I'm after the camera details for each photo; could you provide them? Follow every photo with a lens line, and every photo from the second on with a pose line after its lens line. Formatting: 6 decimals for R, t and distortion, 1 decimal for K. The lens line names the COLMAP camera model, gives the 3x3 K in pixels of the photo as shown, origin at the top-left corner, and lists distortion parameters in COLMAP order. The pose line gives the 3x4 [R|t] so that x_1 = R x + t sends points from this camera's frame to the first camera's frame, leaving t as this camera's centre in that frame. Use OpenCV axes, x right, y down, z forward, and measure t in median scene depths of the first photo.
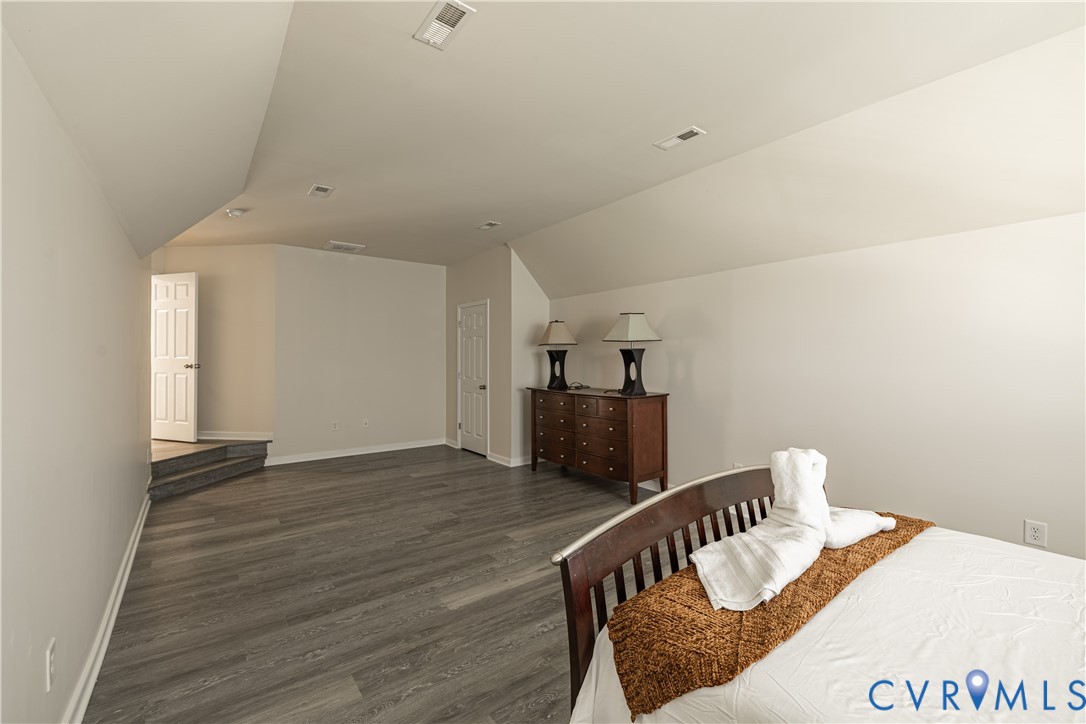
lens RADIAL K [[458.3, 0, 541.1], [0, 458.3, 357.9], [0, 0, 1]] dist [0.004001, -0.000252]
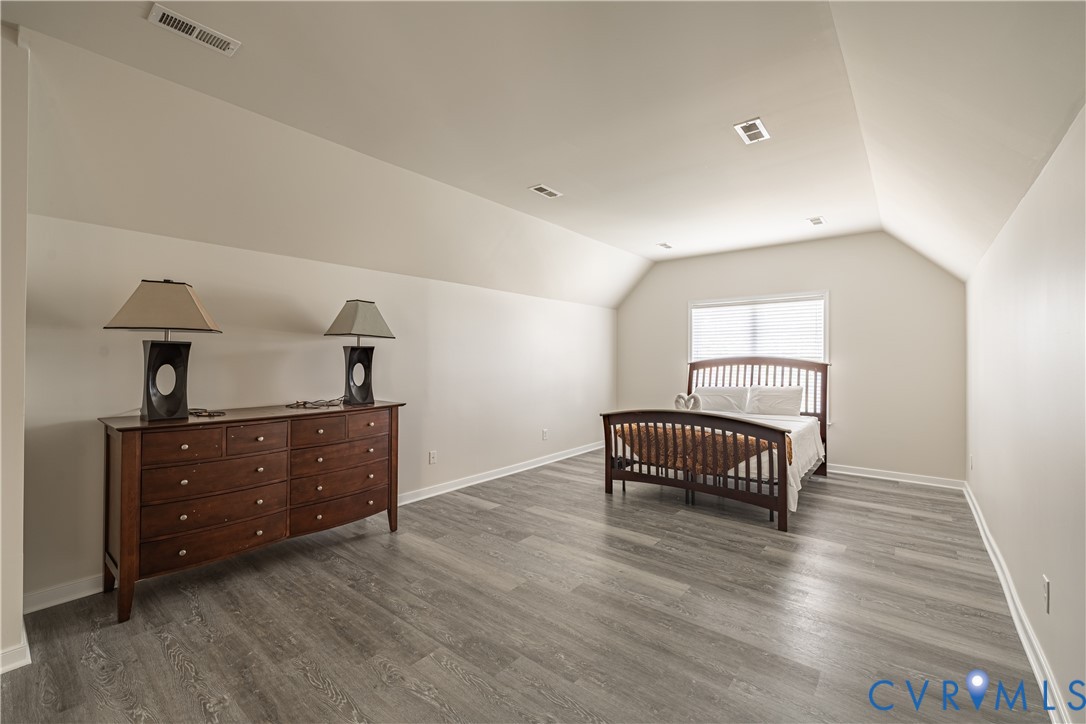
lens RADIAL K [[458.3, 0, 540.9], [0, 458.3, 361.3], [0, 0, 1]] dist [0.004001, -0.000252]
pose [[-0.249233, -0.002394, 0.968441, -0.668282], [-0.005801, 0.999983, 0.000979, 0.001670], [-0.968426, -0.005374, -0.249242, 0.920525]]
